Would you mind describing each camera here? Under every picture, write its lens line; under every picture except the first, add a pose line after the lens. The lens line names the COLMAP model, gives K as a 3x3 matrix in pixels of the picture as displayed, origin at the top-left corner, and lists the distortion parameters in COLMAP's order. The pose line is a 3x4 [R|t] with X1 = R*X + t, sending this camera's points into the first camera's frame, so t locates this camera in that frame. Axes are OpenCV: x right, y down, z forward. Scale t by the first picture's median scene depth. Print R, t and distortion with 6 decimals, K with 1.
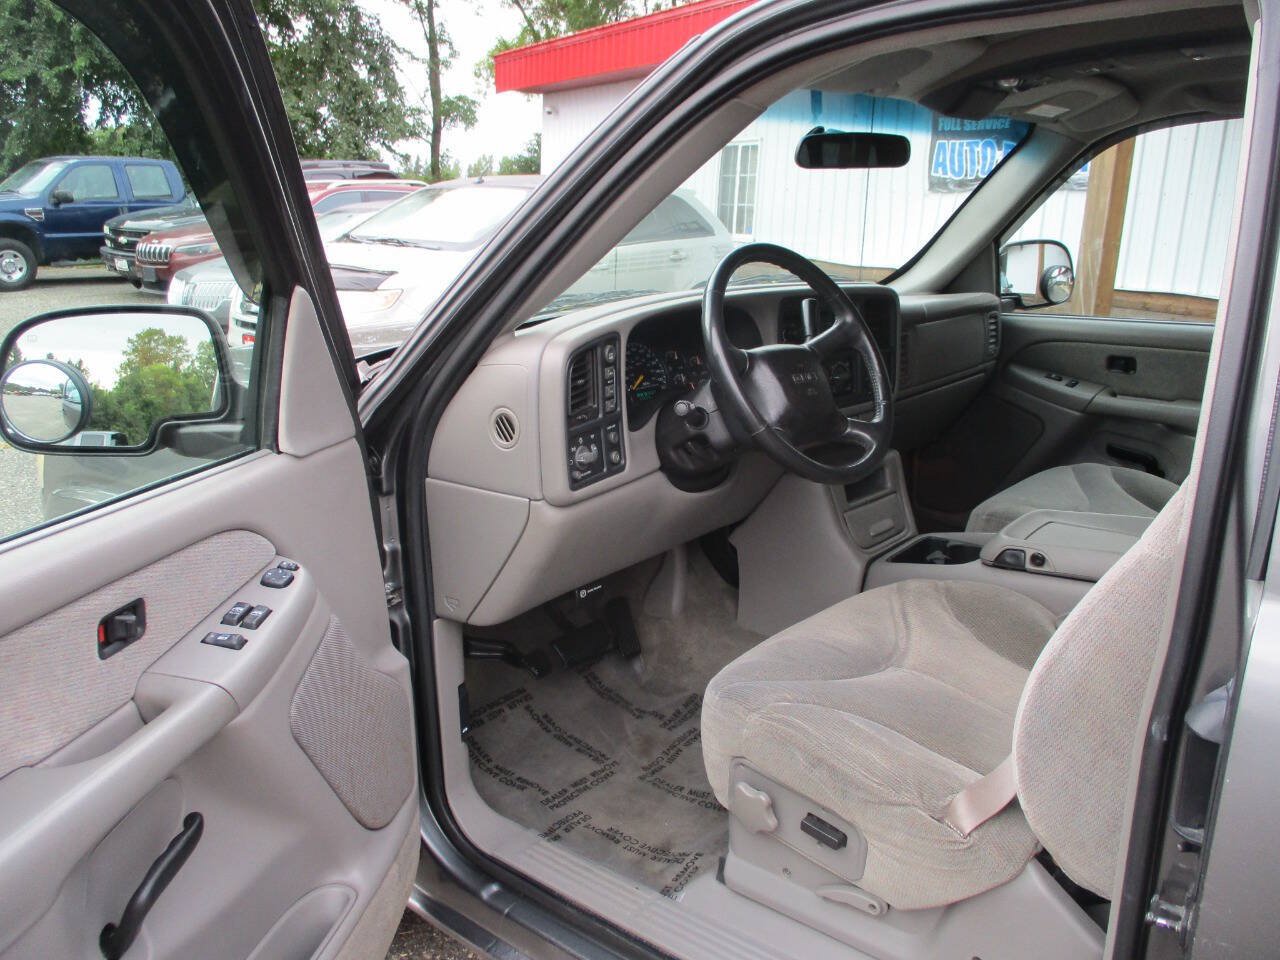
lens RADIAL K [[1069.5, 0, 638.8], [0, 1069.5, 470.9], [0, 0, 1]] dist [-0.031783, 0.008720]
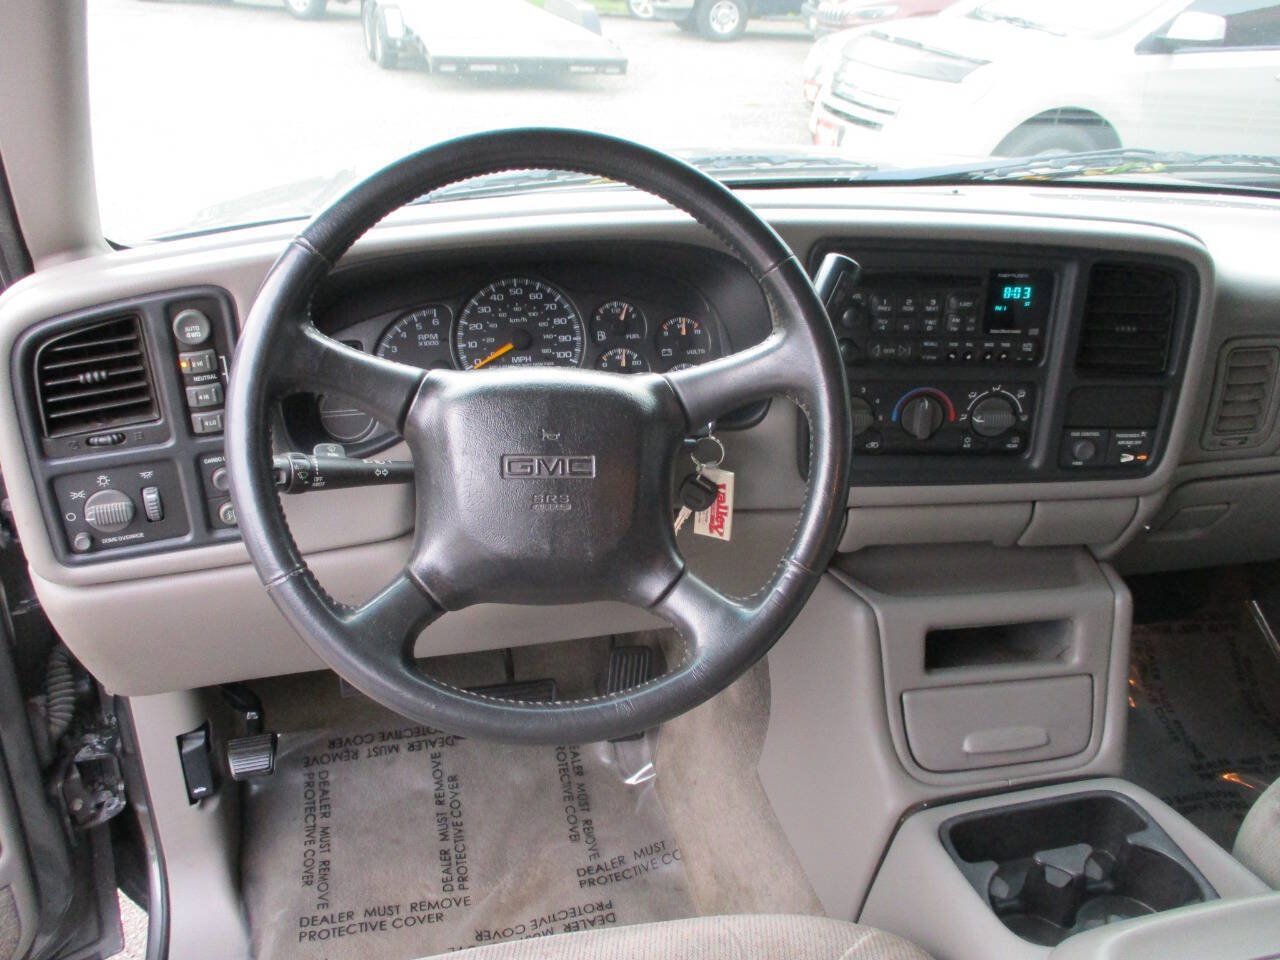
lens RADIAL K [[1069.5, 0, 638.9], [0, 1069.5, 479.7], [0, 0, 1]] dist [-0.031783, 0.008720]
pose [[0.791390, 0.294677, -0.535600, 0.321078], [-0.178297, 0.949319, 0.258849, -0.155220], [0.584732, -0.109355, 0.803822, 0.530660]]
